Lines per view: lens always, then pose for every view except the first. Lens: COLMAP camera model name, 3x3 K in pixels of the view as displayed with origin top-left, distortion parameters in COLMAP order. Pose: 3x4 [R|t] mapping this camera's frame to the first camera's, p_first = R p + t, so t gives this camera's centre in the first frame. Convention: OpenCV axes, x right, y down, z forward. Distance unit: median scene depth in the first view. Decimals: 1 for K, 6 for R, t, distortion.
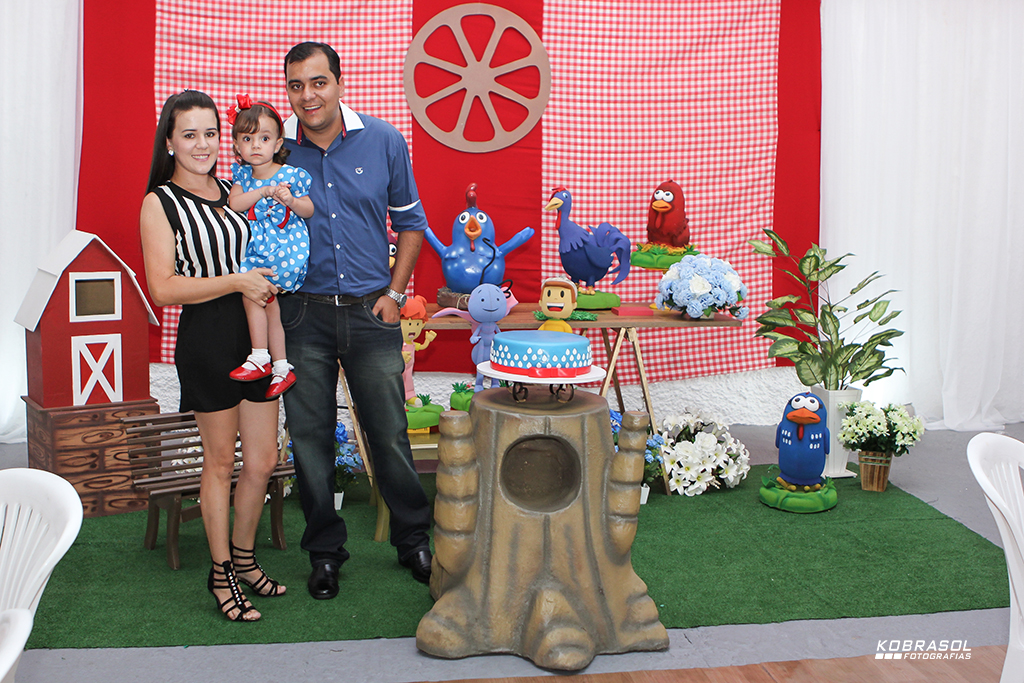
lens RADIAL K [[1128.4, 0, 534.2], [0, 1128.4, 348.9], [0, 0, 1]] dist [-0.096824, 0.000000]
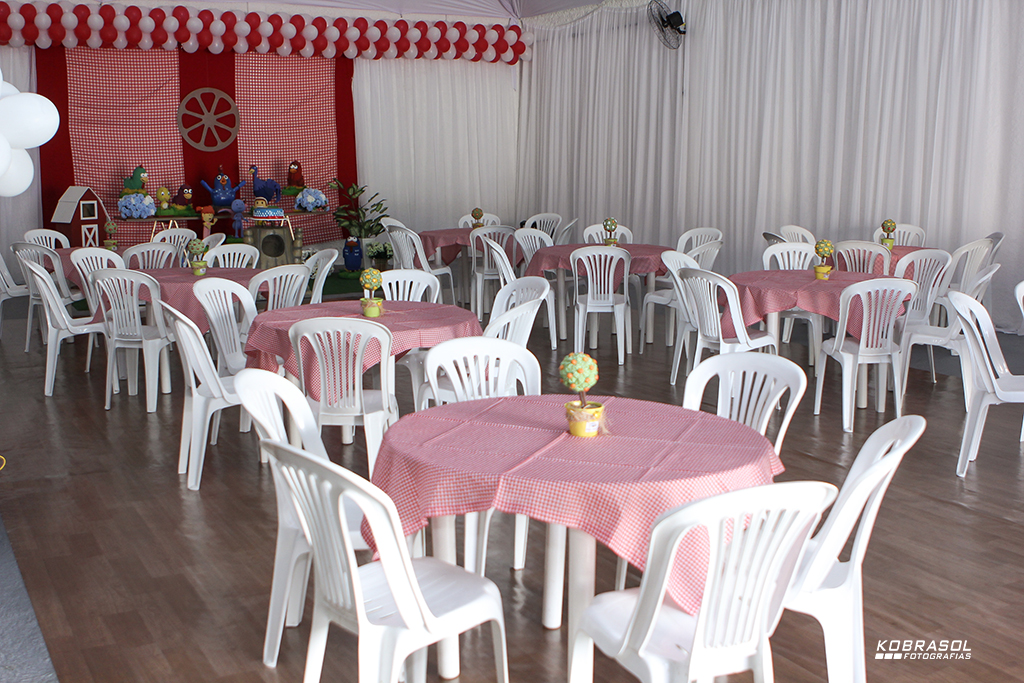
lens RADIAL K [[1128.4, 0, 516.0], [0, 1128.4, 339.6], [0, 0, 1]] dist [-0.096824, 0.000000]
pose [[0.936768, -0.077611, 0.341236, -0.315983], [0.073938, 0.996979, 0.023776, 0.235722], [-0.342051, 0.002958, 0.939677, -1.589864]]
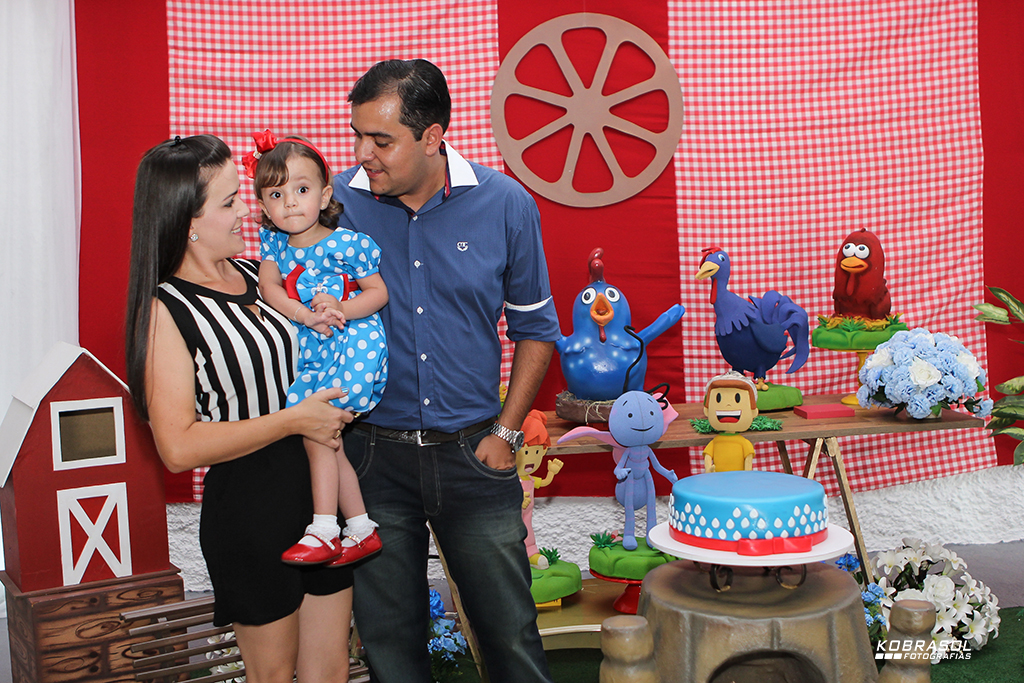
lens RADIAL K [[1226.2, 0, 532.3], [0, 1226.2, 341.4], [0, 0, 1]] dist [-0.087882, 0.000000]
pose [[0.996152, -0.052267, -0.070352, -0.042147], [0.047641, 0.996688, -0.065898, -0.035160], [0.073563, 0.062293, 0.995343, 0.200489]]
